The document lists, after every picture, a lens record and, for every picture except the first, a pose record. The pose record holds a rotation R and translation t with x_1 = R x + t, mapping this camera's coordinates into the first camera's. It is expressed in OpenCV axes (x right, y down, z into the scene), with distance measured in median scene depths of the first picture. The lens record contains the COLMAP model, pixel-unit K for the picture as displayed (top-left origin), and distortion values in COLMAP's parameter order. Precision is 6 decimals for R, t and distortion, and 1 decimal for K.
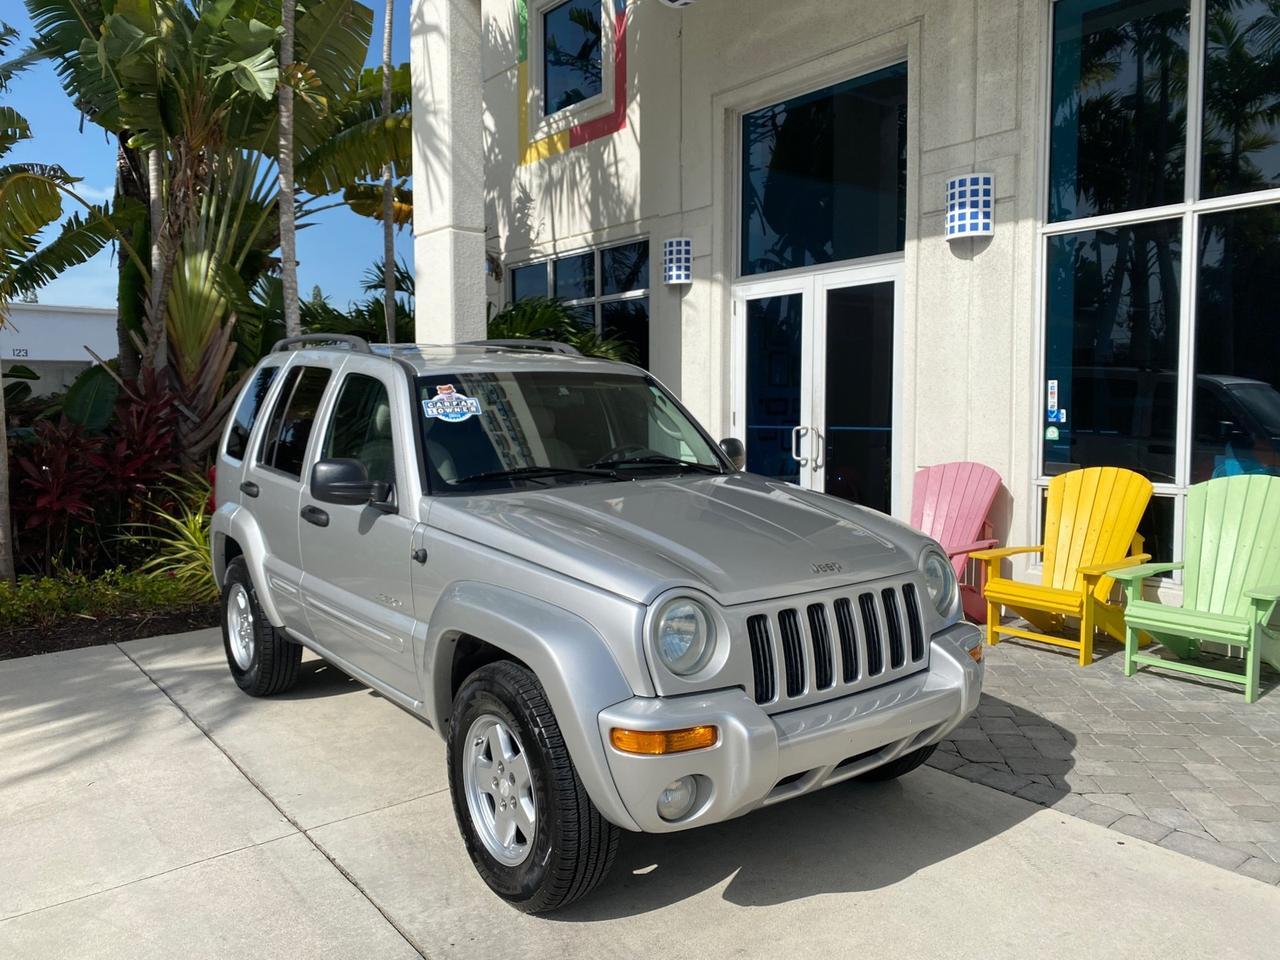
lens RADIAL K [[982.6, 0, 632.9], [0, 982.6, 479.3], [0, 0, 1]] dist [0.006877, -0.013867]
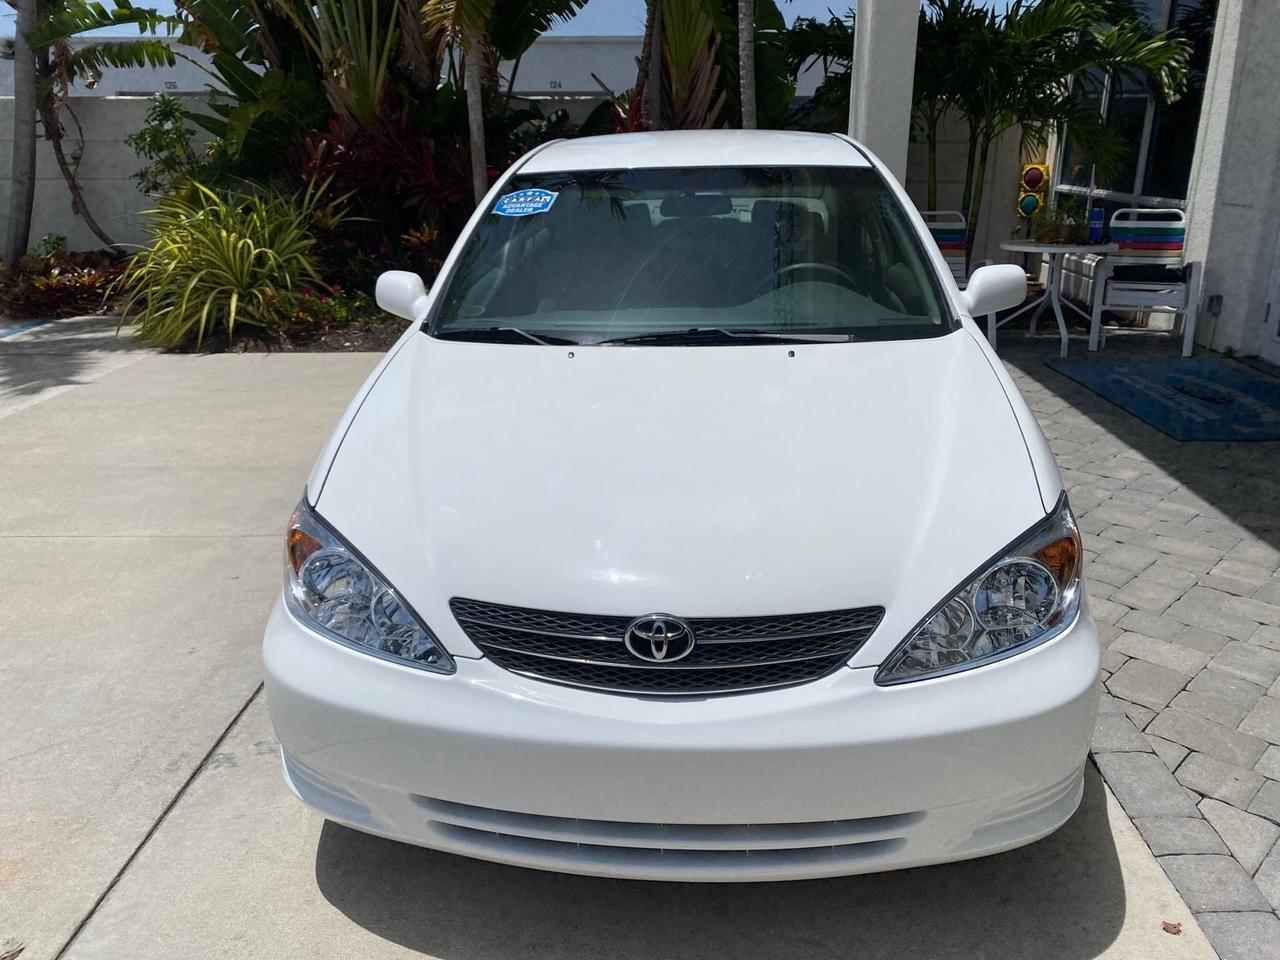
lens RADIAL K [[982.6, 0, 636.1], [0, 982.6, 477.8], [0, 0, 1]] dist [0.006877, -0.013867]
pose [[0.758835, 0.212629, -0.615595, 0.298388], [-0.047108, 0.960649, 0.273742, -0.012161], [0.649577, -0.178726, 0.738991, 0.202393]]
